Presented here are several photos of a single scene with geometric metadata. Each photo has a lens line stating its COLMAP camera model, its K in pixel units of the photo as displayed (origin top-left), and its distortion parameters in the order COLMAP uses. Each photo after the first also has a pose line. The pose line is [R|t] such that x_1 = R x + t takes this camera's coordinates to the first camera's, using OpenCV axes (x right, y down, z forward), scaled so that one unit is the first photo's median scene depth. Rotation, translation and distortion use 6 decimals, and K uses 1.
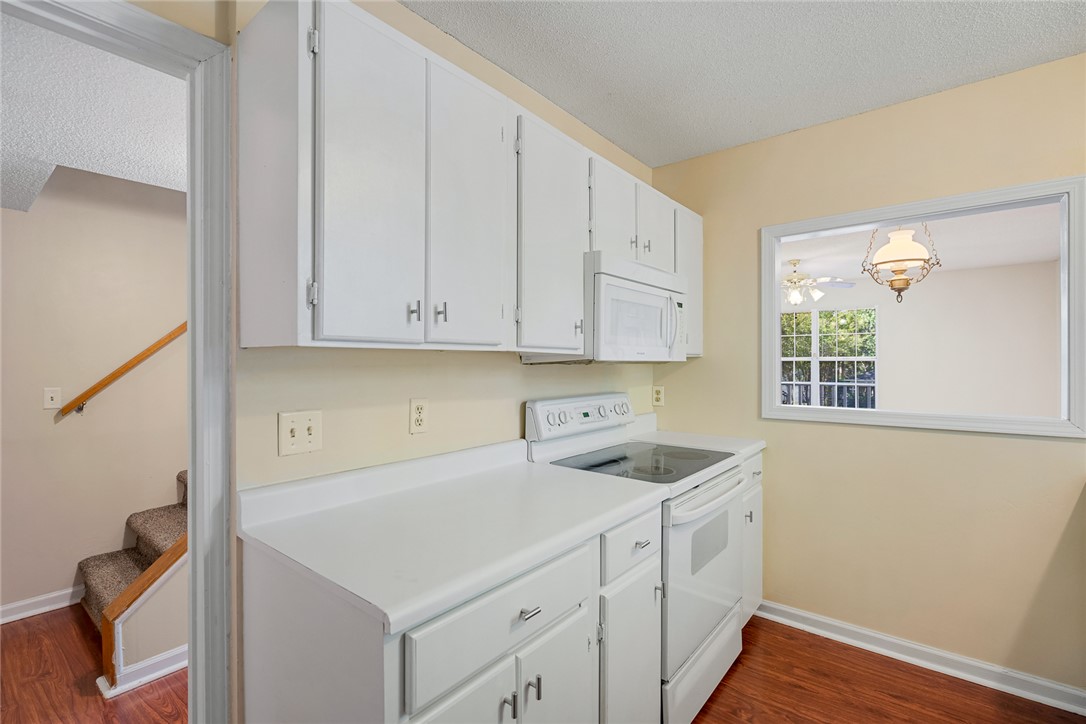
lens RADIAL K [[495.9, 0, 545.5], [0, 495.9, 361.8], [0, 0, 1]] dist [-0.006320, 0.002382]
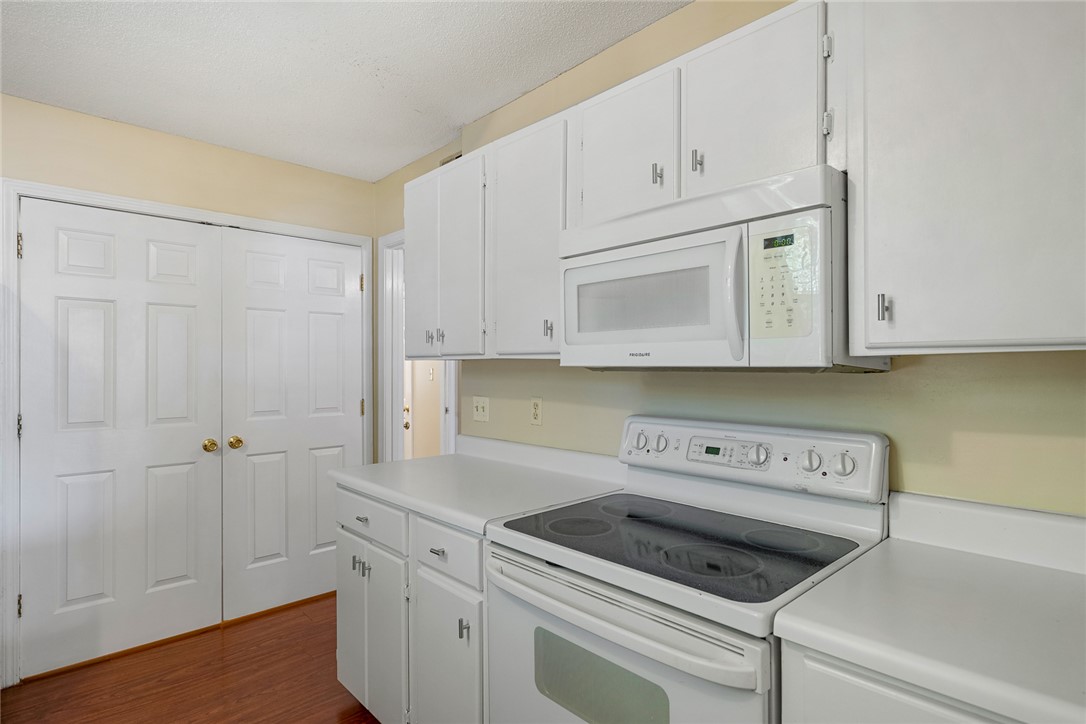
lens RADIAL K [[572.4, 0, 543.9], [0, 572.4, 360.7], [0, 0, 1]] dist [-0.001151, 0.001695]
pose [[-0.152286, -0.009986, -0.988286, 0.900112], [0.003288, 0.999938, -0.010611, -0.002069], [0.988331, -0.004865, -0.152244, 0.956230]]
